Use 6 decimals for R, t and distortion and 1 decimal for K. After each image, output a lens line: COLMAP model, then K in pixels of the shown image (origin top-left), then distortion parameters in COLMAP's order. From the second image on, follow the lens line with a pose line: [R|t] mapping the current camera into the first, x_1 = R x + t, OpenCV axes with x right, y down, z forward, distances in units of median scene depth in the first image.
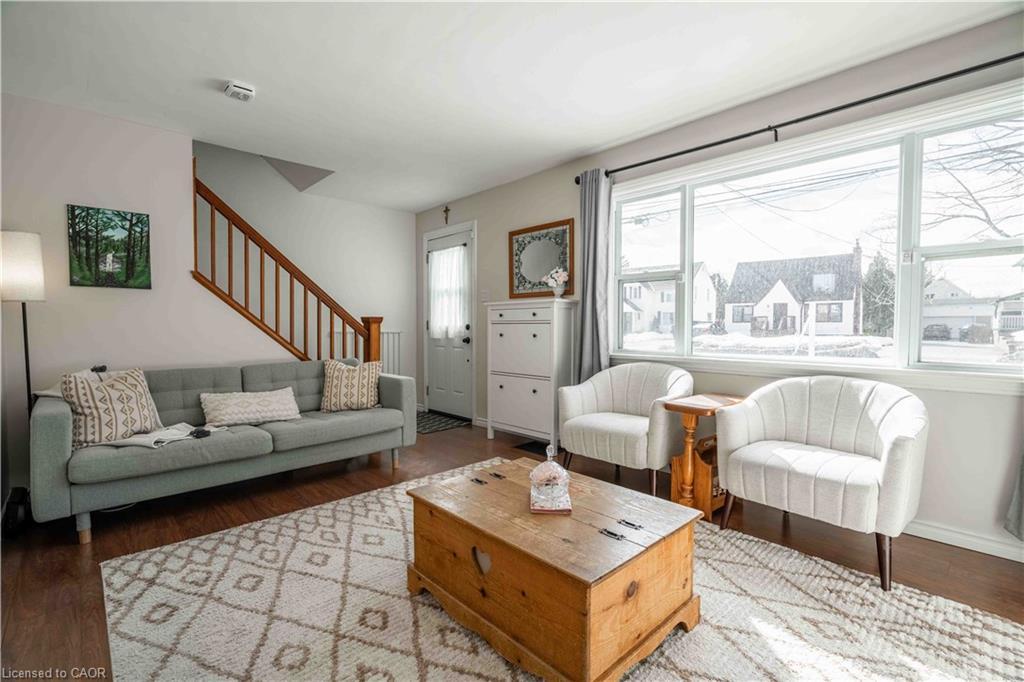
lens RADIAL K [[466.2, 0, 514.6], [0, 466.2, 339.5], [0, 0, 1]] dist [-0.009458, 0.001536]
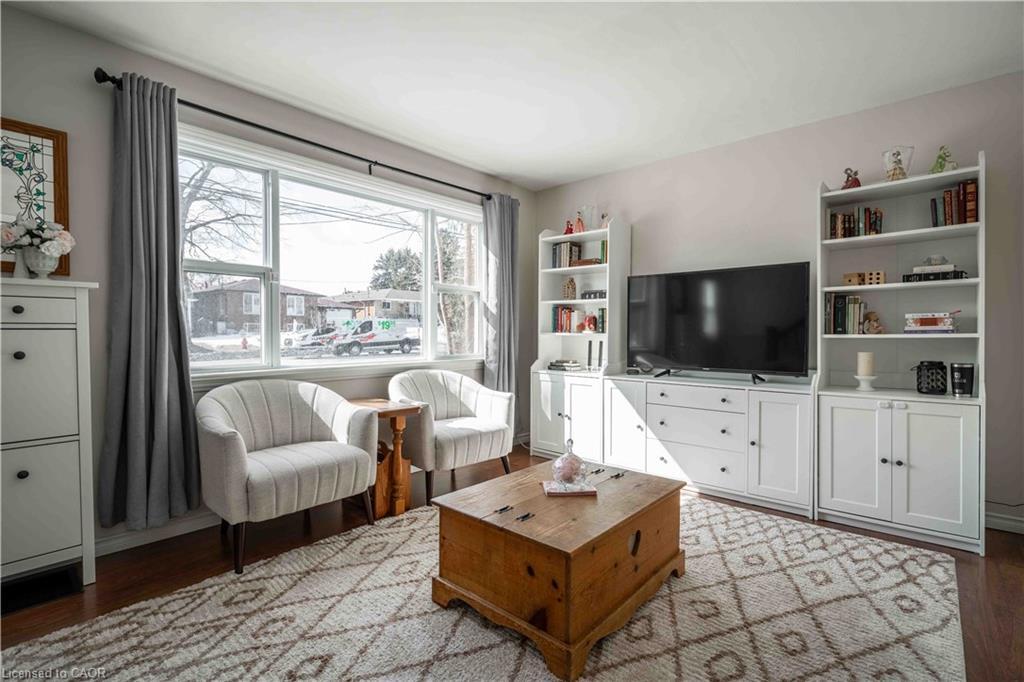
lens RADIAL K [[466.2, 0, 518.3], [0, 466.2, 337.4], [0, 0, 1]] dist [-0.009458, 0.001536]
pose [[-0.109953, -0.009050, 0.993896, -0.583922], [0.035286, 0.999293, 0.013003, -0.019575], [-0.993310, 0.036500, -0.109555, 0.702201]]
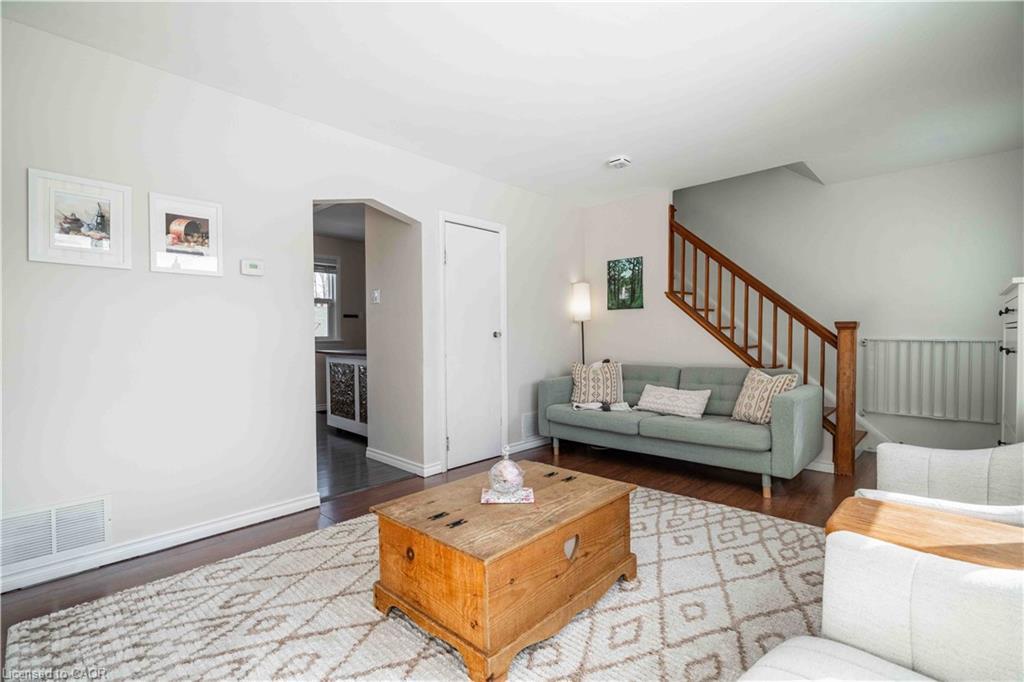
lens RADIAL K [[466.2, 0, 508.6], [0, 466.2, 341.0], [0, 0, 1]] dist [-0.009458, 0.001536]
pose [[0.054743, 0.013152, -0.998414, 0.659813], [-0.021955, 0.999687, 0.011965, -0.016582], [0.998259, 0.021265, 0.055014, 0.535091]]
